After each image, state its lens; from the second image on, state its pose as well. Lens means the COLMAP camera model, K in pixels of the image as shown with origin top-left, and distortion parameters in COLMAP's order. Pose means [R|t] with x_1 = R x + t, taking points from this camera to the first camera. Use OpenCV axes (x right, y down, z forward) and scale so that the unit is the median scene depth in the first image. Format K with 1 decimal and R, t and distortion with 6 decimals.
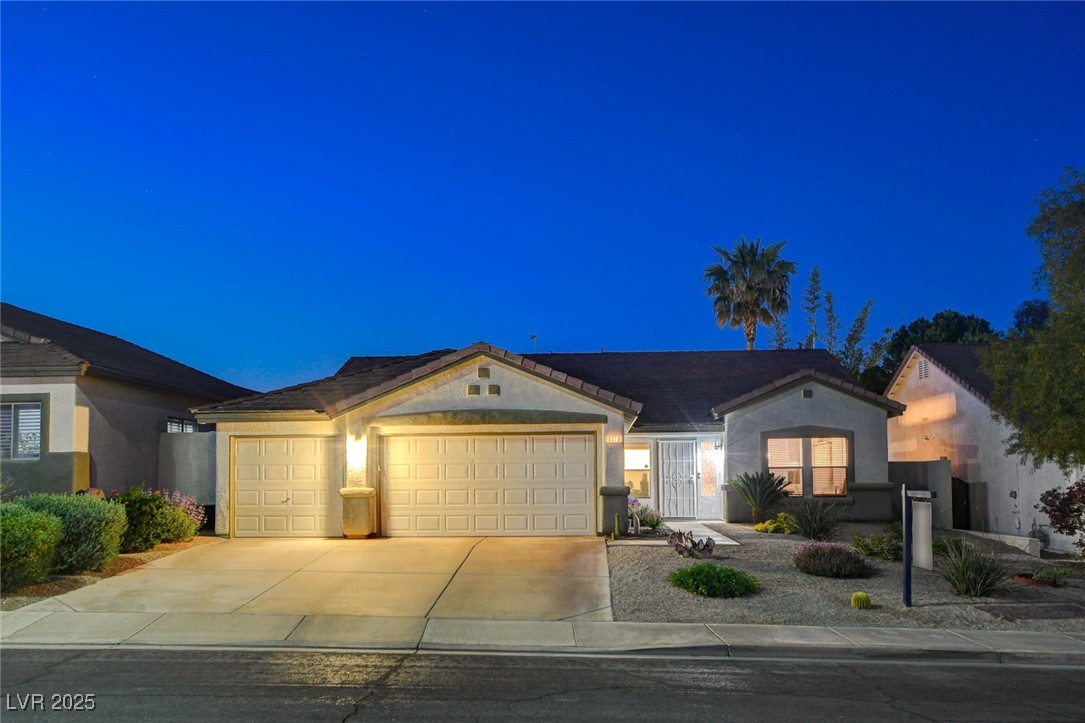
lens RADIAL K [[924.9, 0, 534.8], [0, 924.9, 404.7], [0, 0, 1]] dist [0.007388, 0.028960]
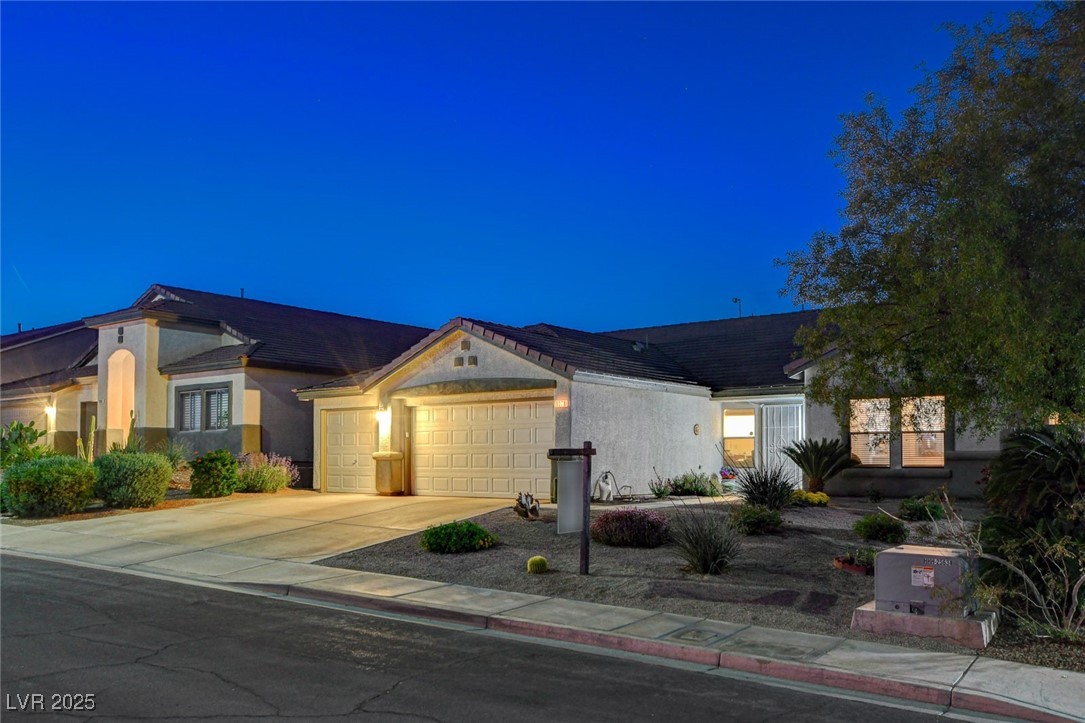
lens RADIAL K [[924.9, 0, 536.3], [0, 924.9, 418.8], [0, 0, 1]] dist [0.007388, 0.028960]
pose [[0.819360, -0.017665, -0.573007, 0.615947], [0.038997, 0.998927, 0.024967, 0.026582], [0.571951, -0.042803, 0.819170, 0.158604]]
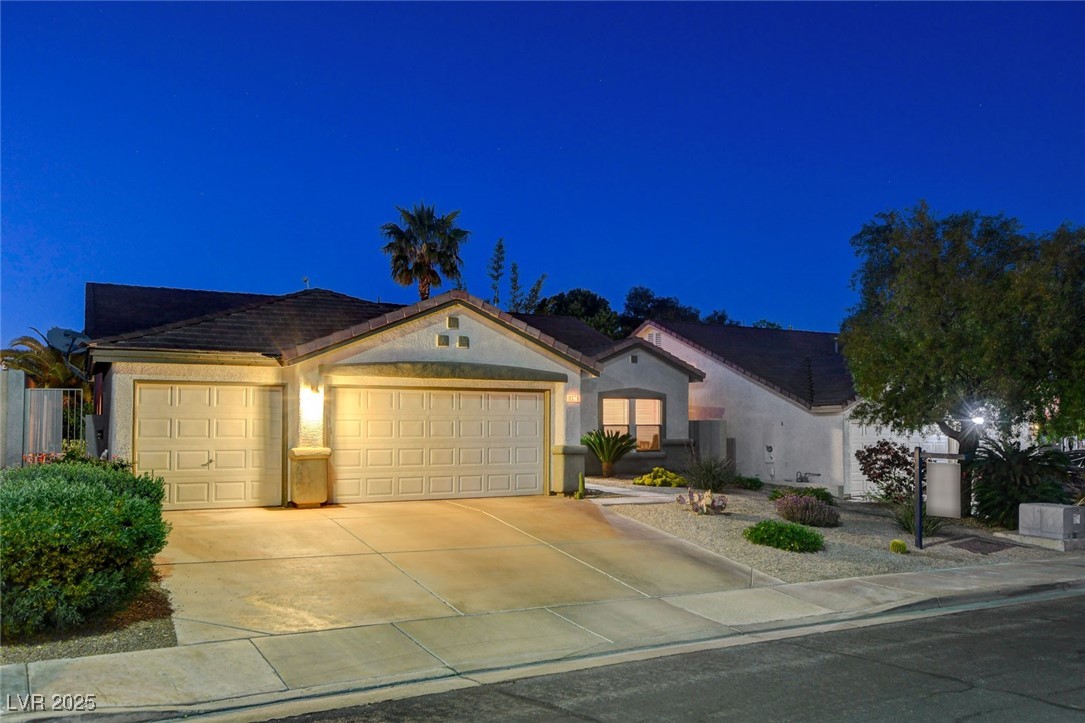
lens RADIAL K [[863.9, 0, 540.5], [0, 863.9, 367.6], [0, 0, 1]] dist [-0.006673, -0.001194]
pose [[0.846181, 0.044979, 0.530994, -0.429921], [-0.052097, 0.998641, -0.001570, 0.006874], [-0.530343, -0.026335, 0.847374, 0.217293]]
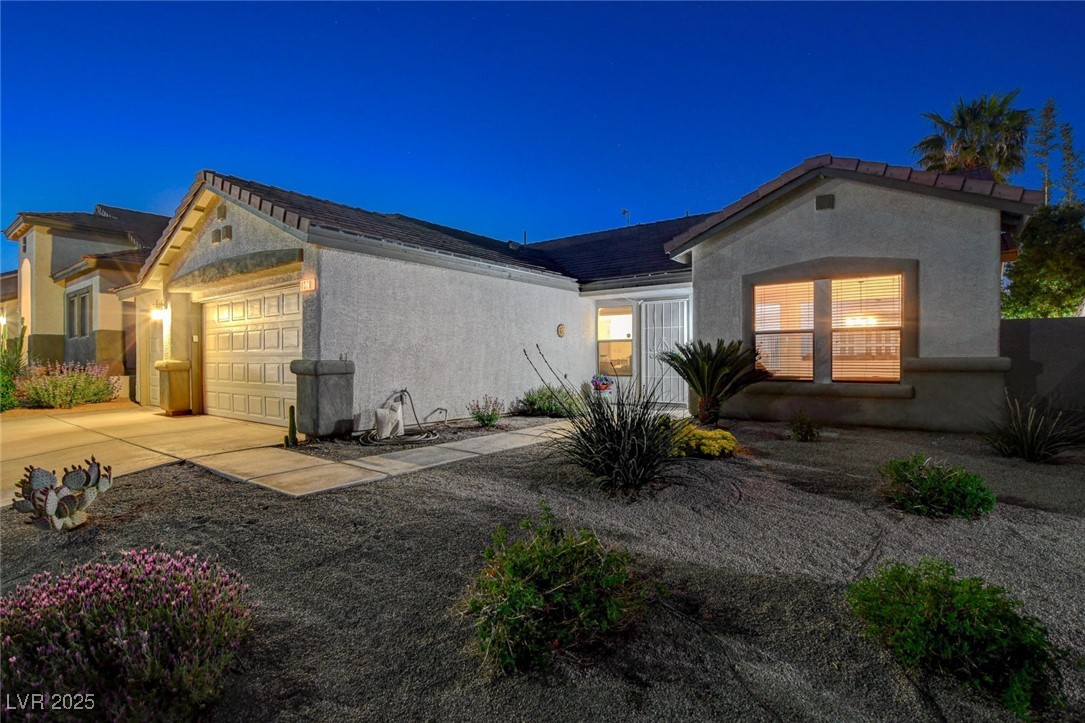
lens RADIAL K [[523.9, 0, 545.5], [0, 523.9, 354.3], [0, 0, 1]] dist [-0.015178, -0.000516]
pose [[0.831164, 0.000662, -0.556027, 0.402484], [0.042741, 0.996965, 0.065077, 0.065255], [0.554382, -0.077854, 0.828613, 0.766775]]
